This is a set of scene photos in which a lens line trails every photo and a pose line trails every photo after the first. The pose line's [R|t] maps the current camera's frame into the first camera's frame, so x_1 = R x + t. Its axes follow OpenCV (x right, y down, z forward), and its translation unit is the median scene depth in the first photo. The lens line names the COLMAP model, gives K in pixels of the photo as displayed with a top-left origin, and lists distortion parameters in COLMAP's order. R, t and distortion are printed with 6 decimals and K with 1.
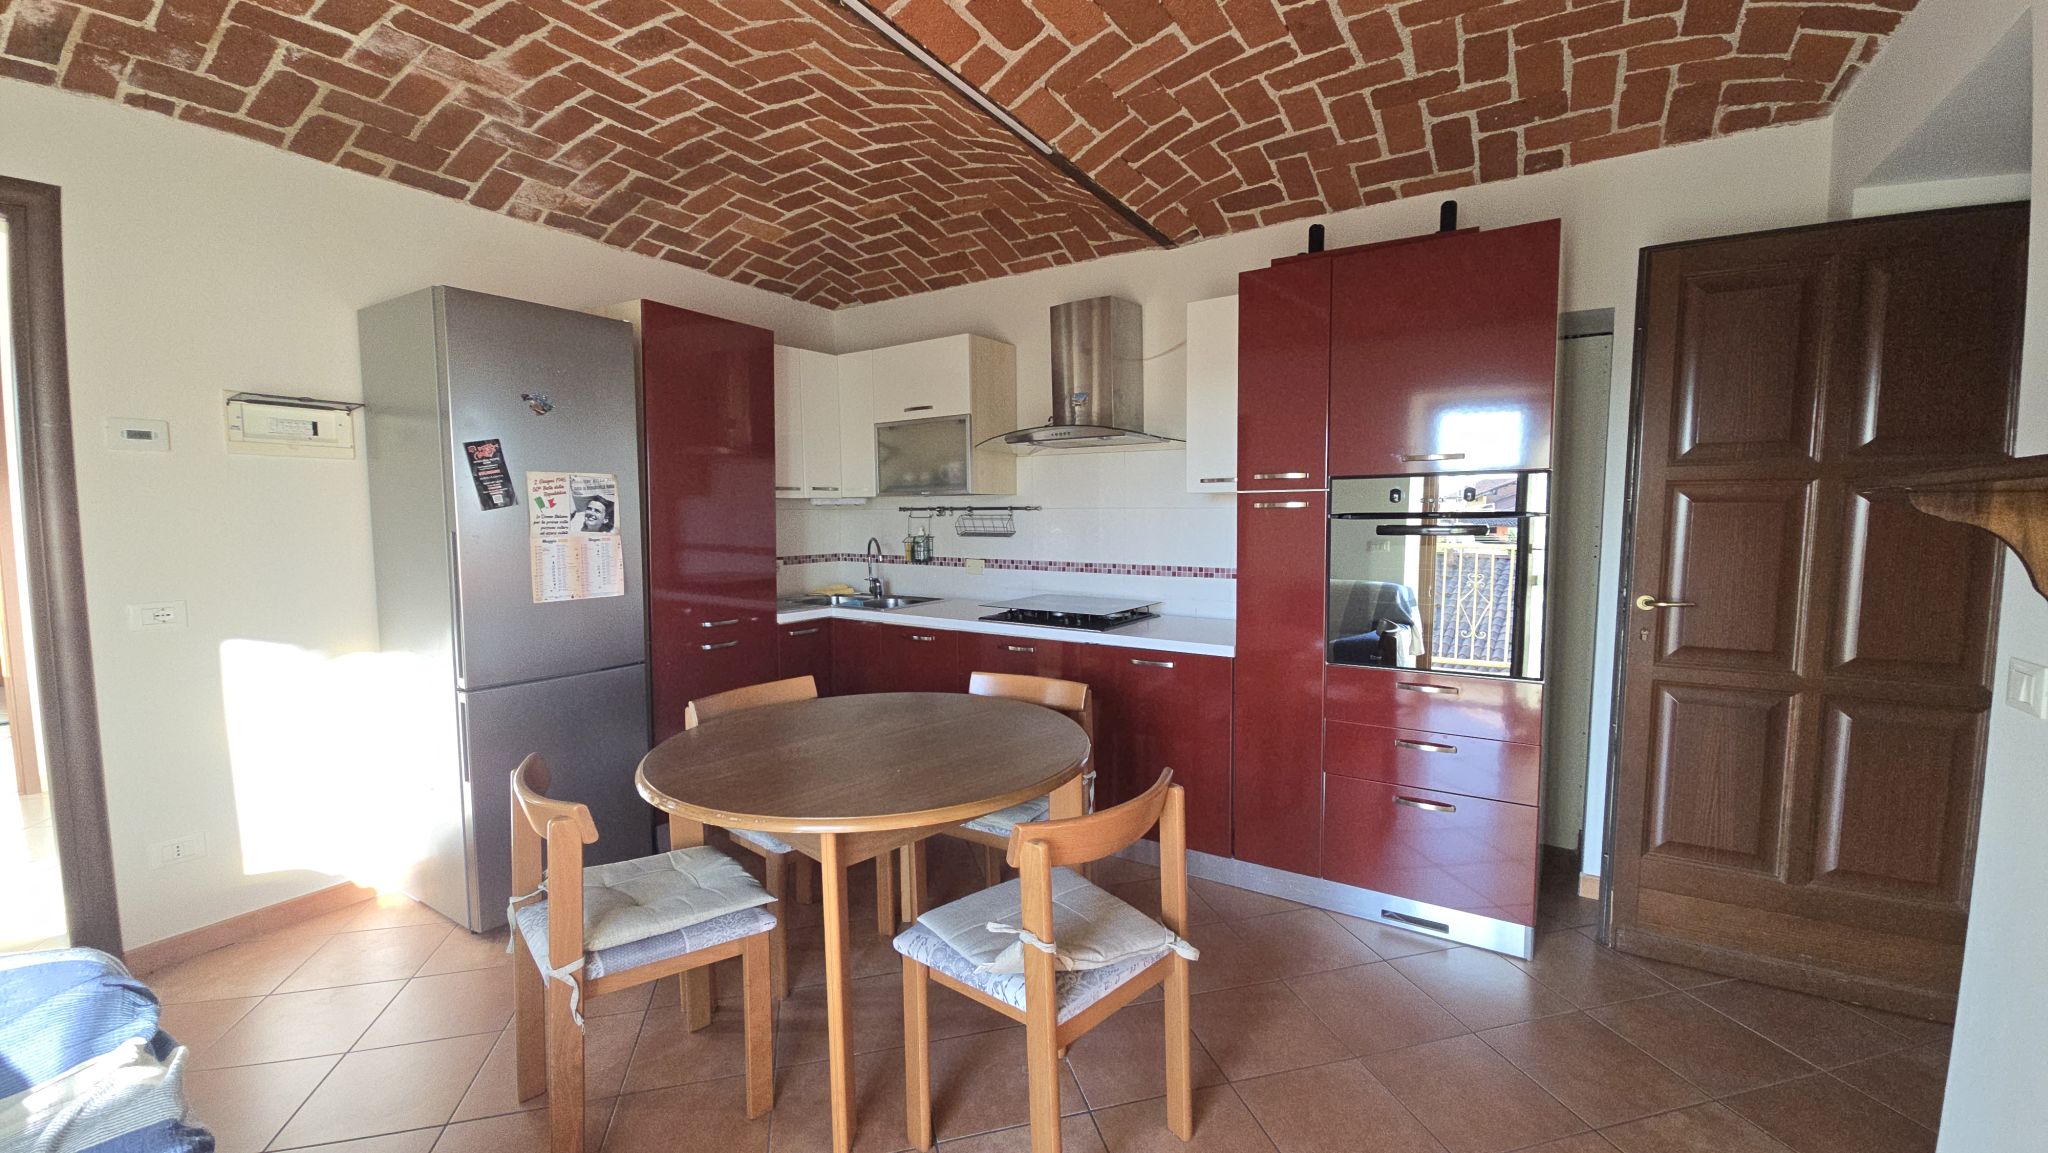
lens RADIAL K [[834.1, 0, 1038.8], [0, 834.1, 582.5], [0, 0, 1]] dist [0.004464, -0.002742]
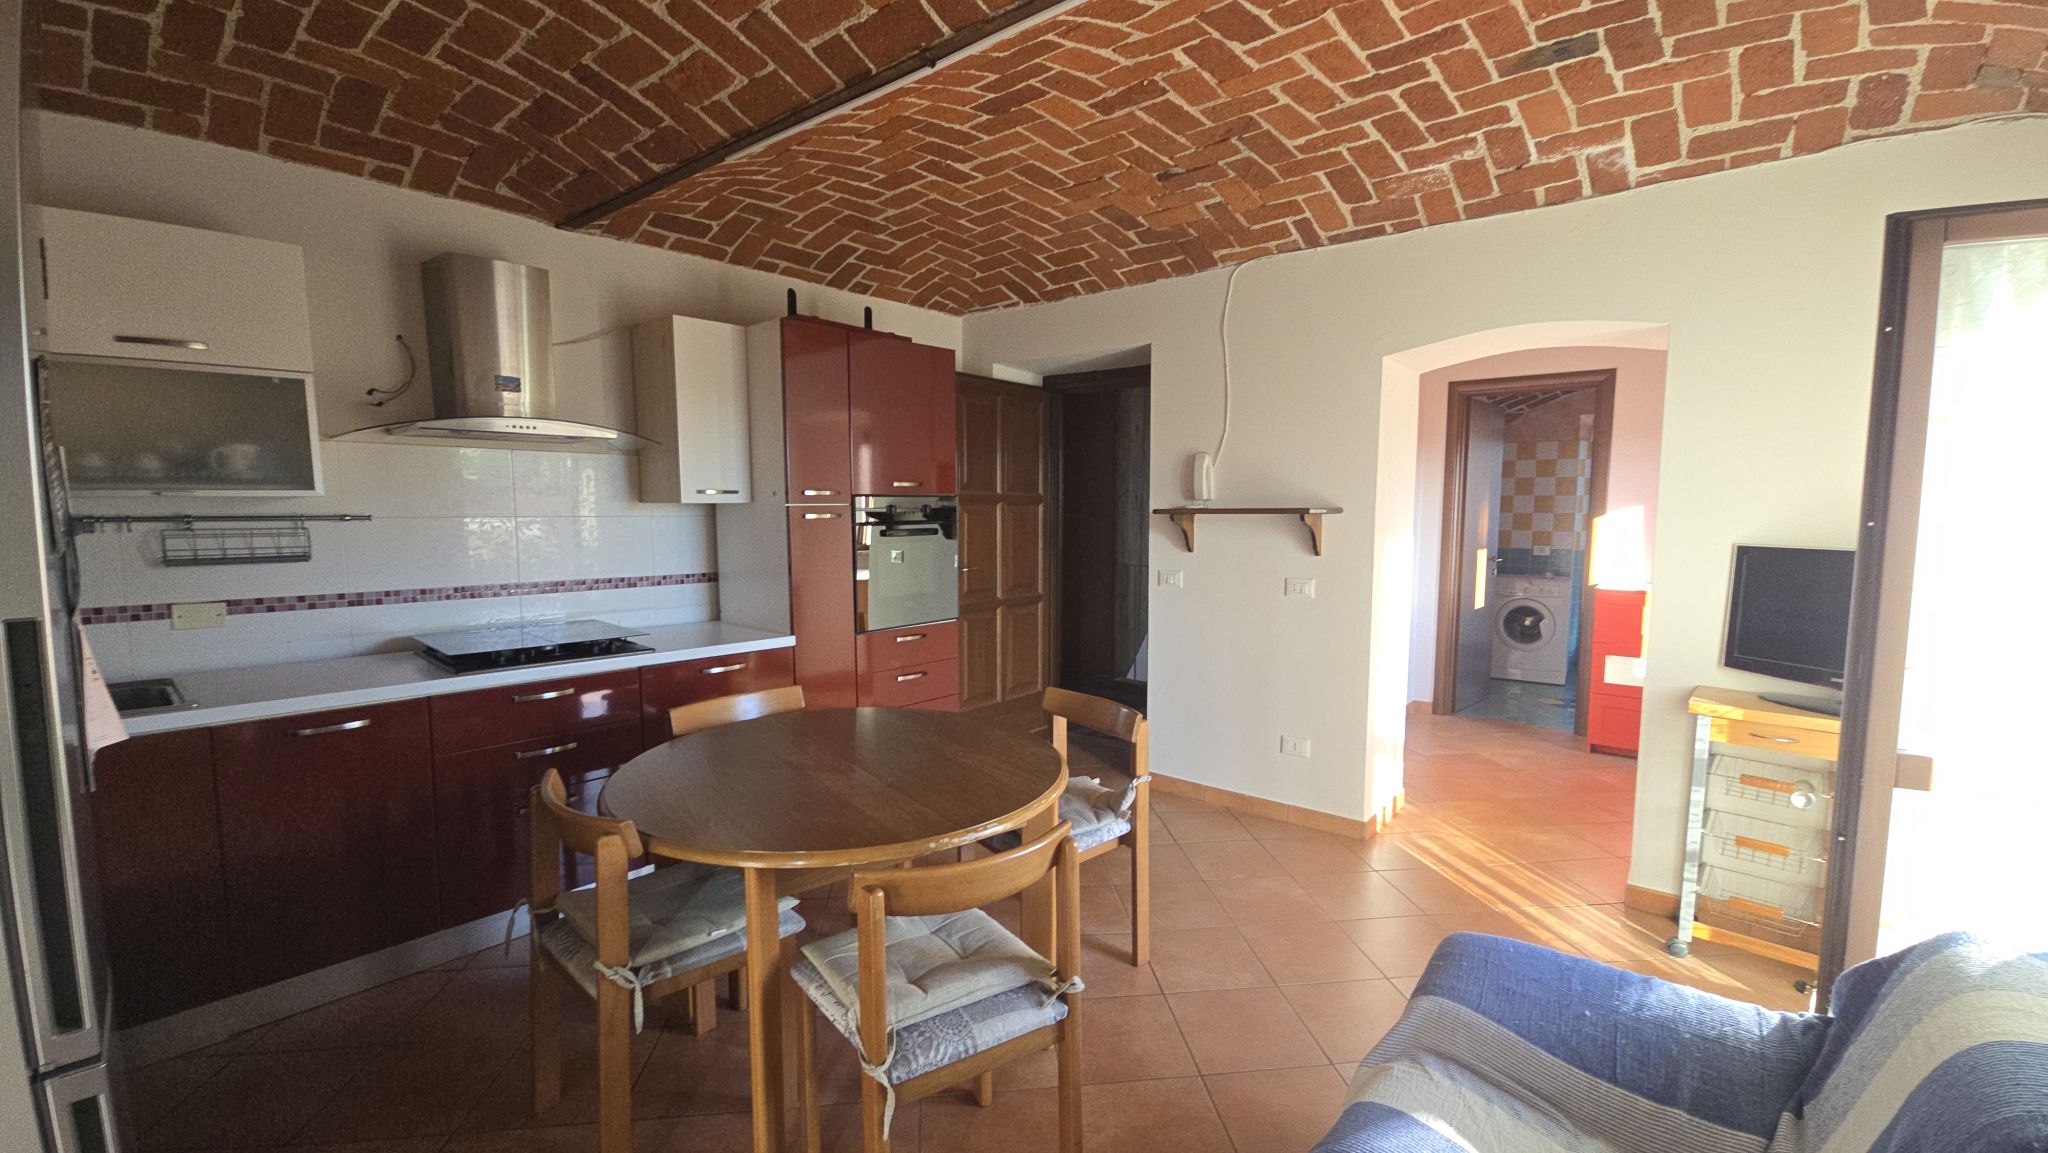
lens RADIAL K [[834.1, 0, 1038.4], [0, 834.1, 583.6], [0, 0, 1]] dist [0.004464, -0.002742]
pose [[0.141111, -0.091695, 0.985738, -0.946882], [0.077924, 0.993641, 0.081275, -0.071240], [-0.986922, 0.065344, 0.147359, 0.522650]]
